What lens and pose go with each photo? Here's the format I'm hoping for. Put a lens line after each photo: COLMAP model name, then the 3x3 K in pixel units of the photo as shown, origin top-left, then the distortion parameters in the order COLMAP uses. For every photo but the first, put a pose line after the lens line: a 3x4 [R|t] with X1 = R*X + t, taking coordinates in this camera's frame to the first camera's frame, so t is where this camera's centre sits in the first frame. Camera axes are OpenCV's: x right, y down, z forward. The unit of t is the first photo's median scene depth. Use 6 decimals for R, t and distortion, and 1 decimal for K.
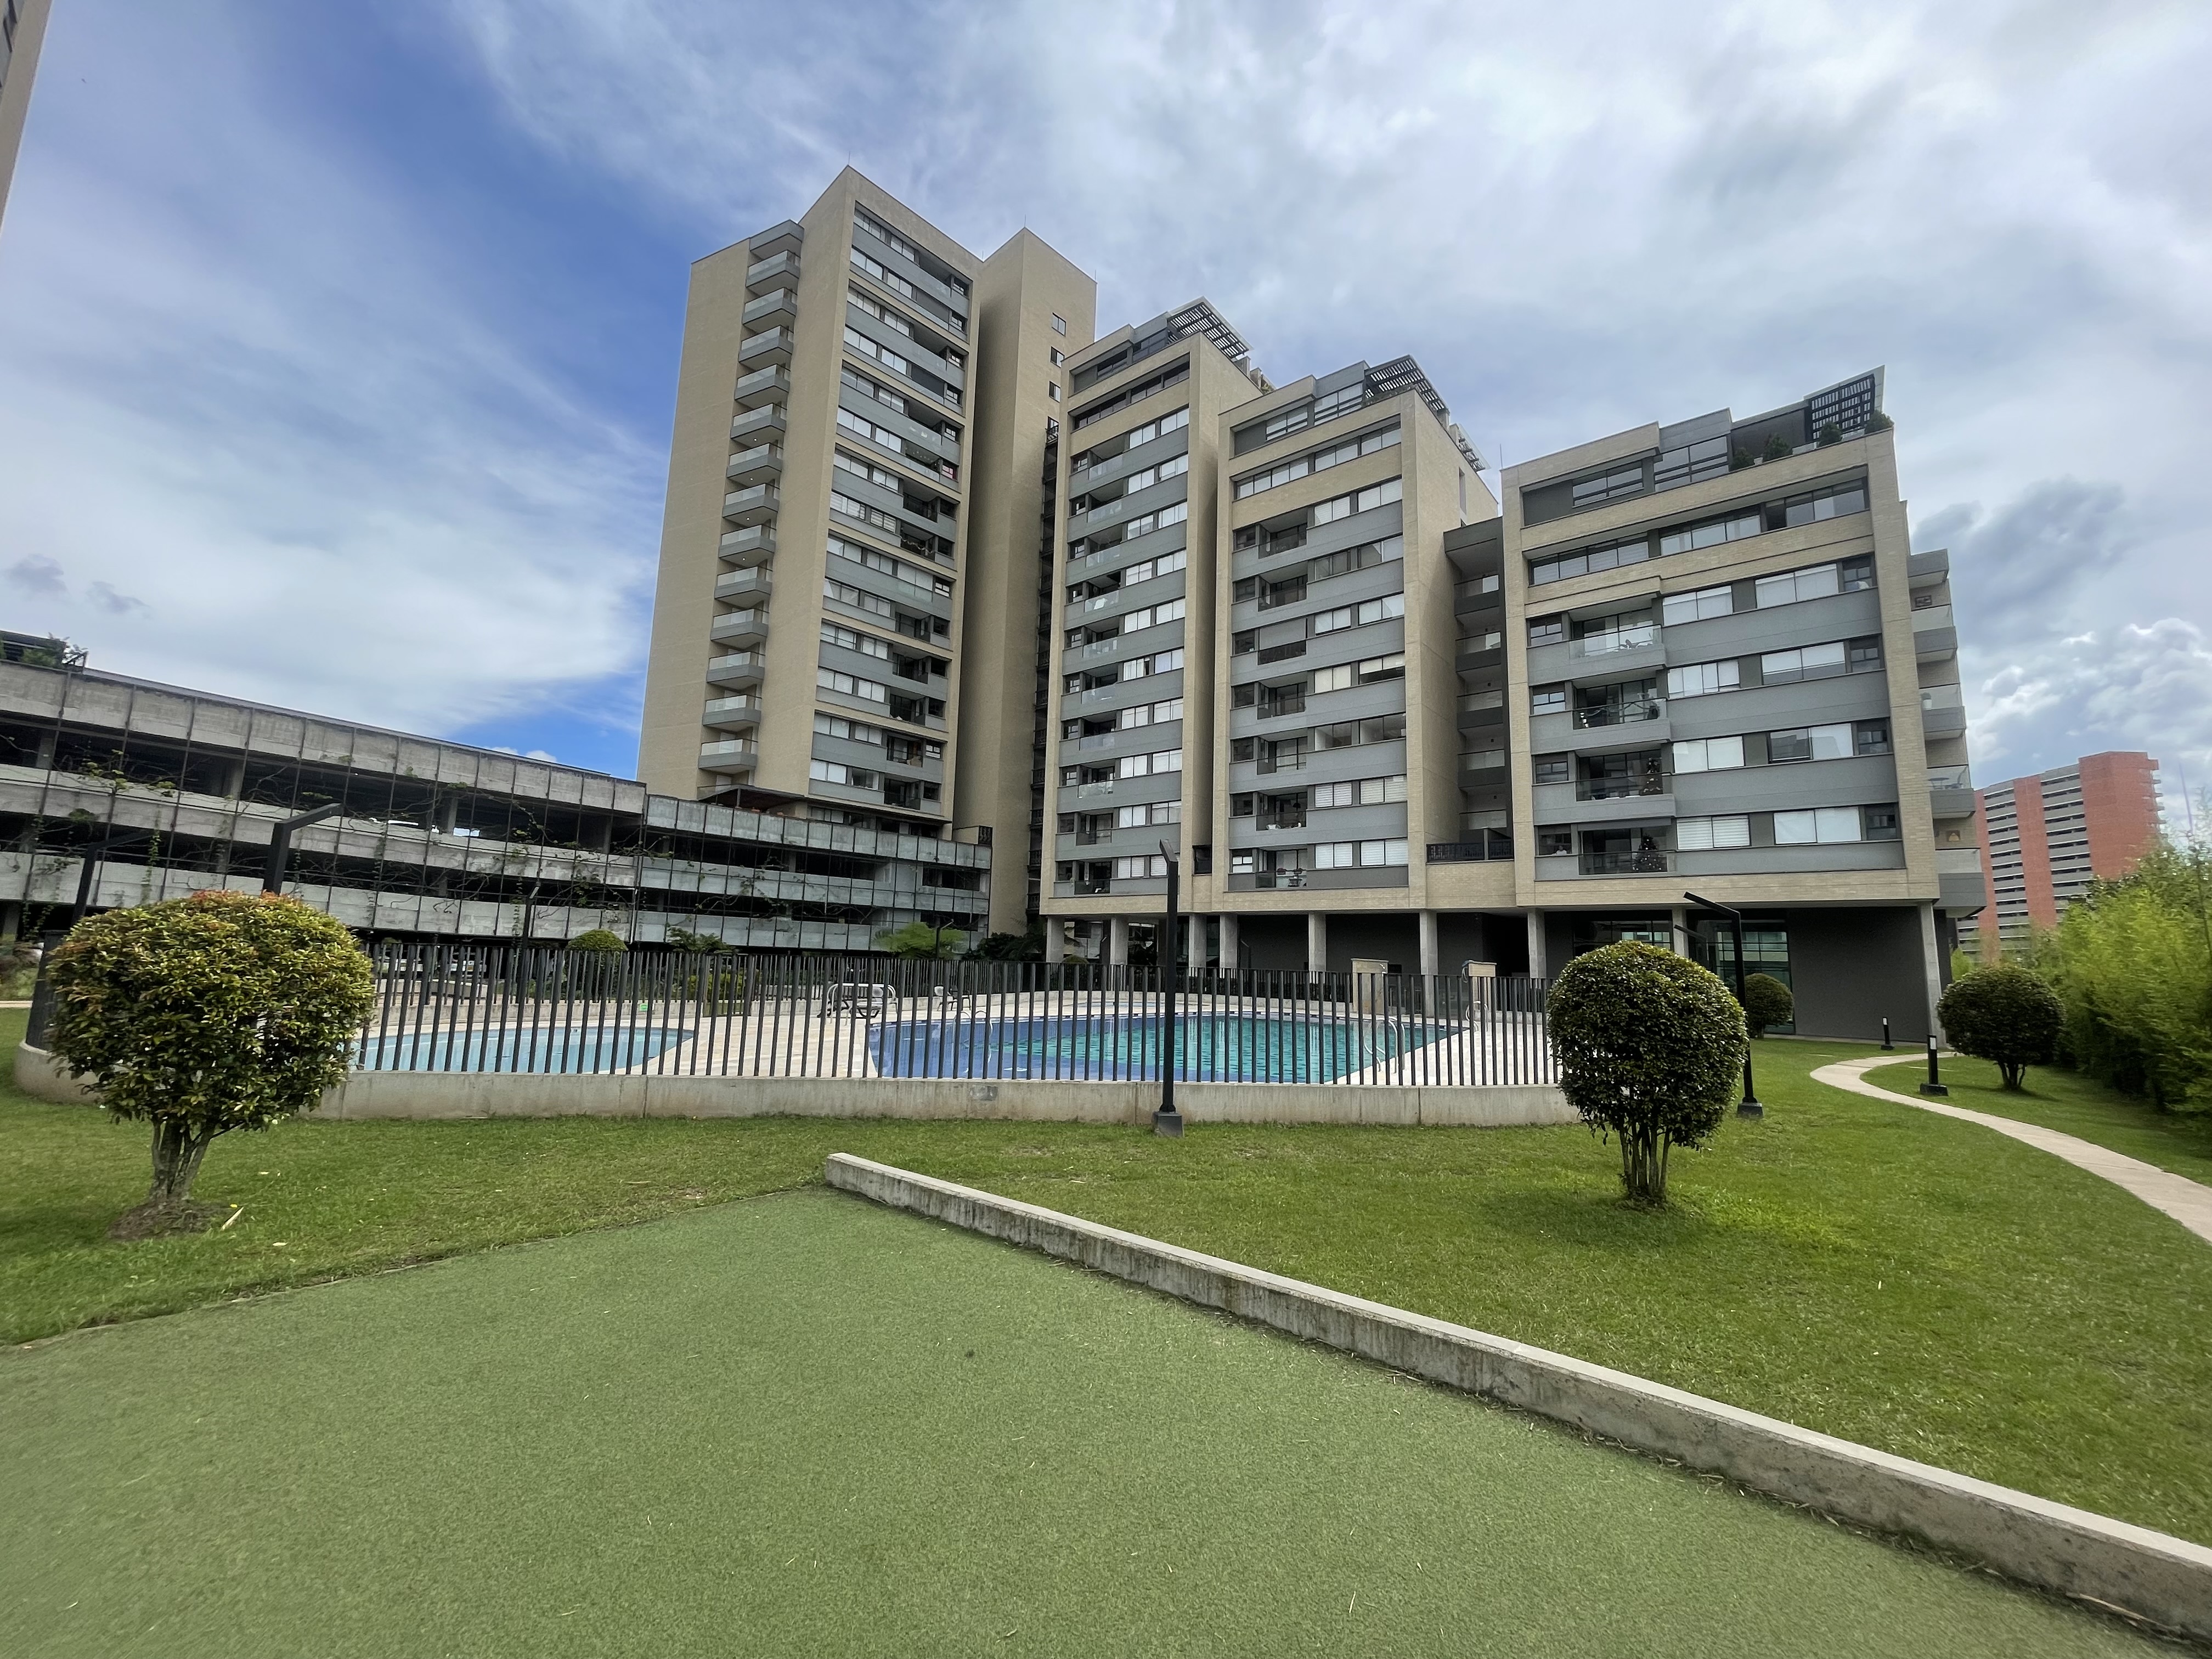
lens RADIAL K [[896.9, 0, 1115.0], [0, 896.9, 838.6], [0, 0, 1]] dist [-0.000291, -0.000079]
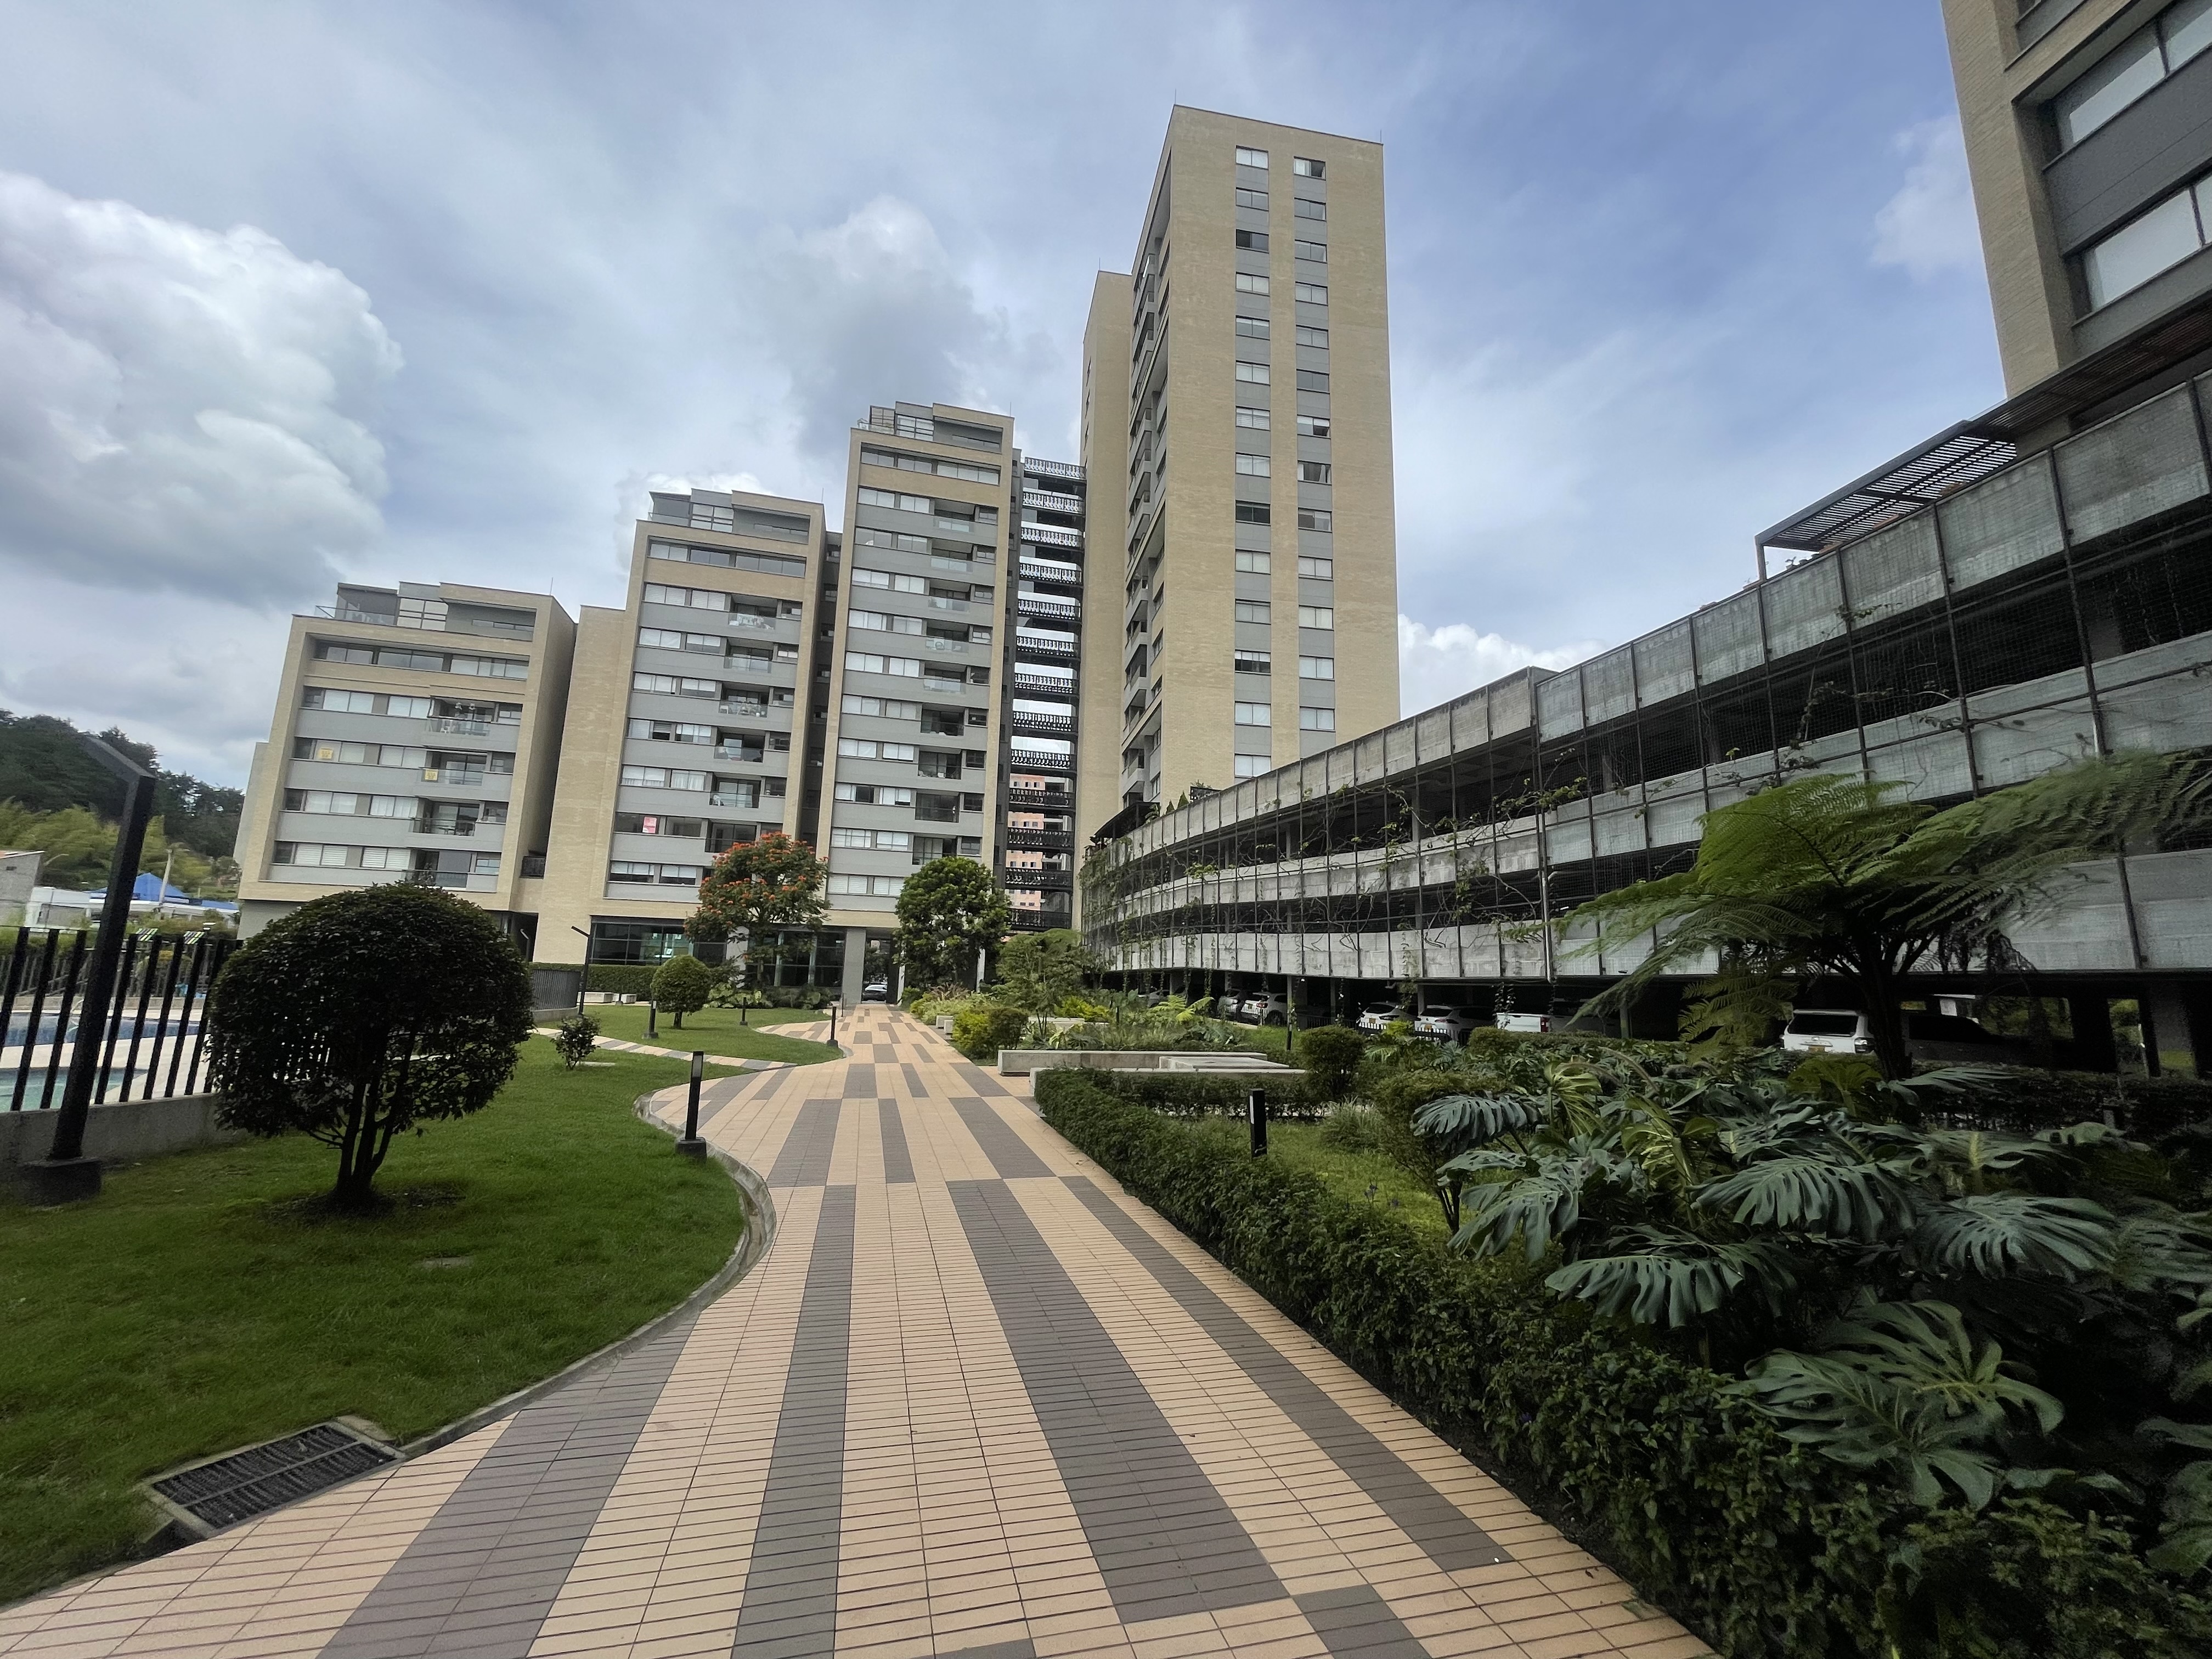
lens RADIAL K [[896.9, 0, 1110.0], [0, 896.9, 833.0], [0, 0, 1]] dist [-0.000291, -0.000079]
pose [[-0.578085, -0.181876, -0.795449, 0.008829], [0.079596, 0.957625, -0.276802, 0.167342], [0.812085, -0.223329, -0.539112, 1.168508]]
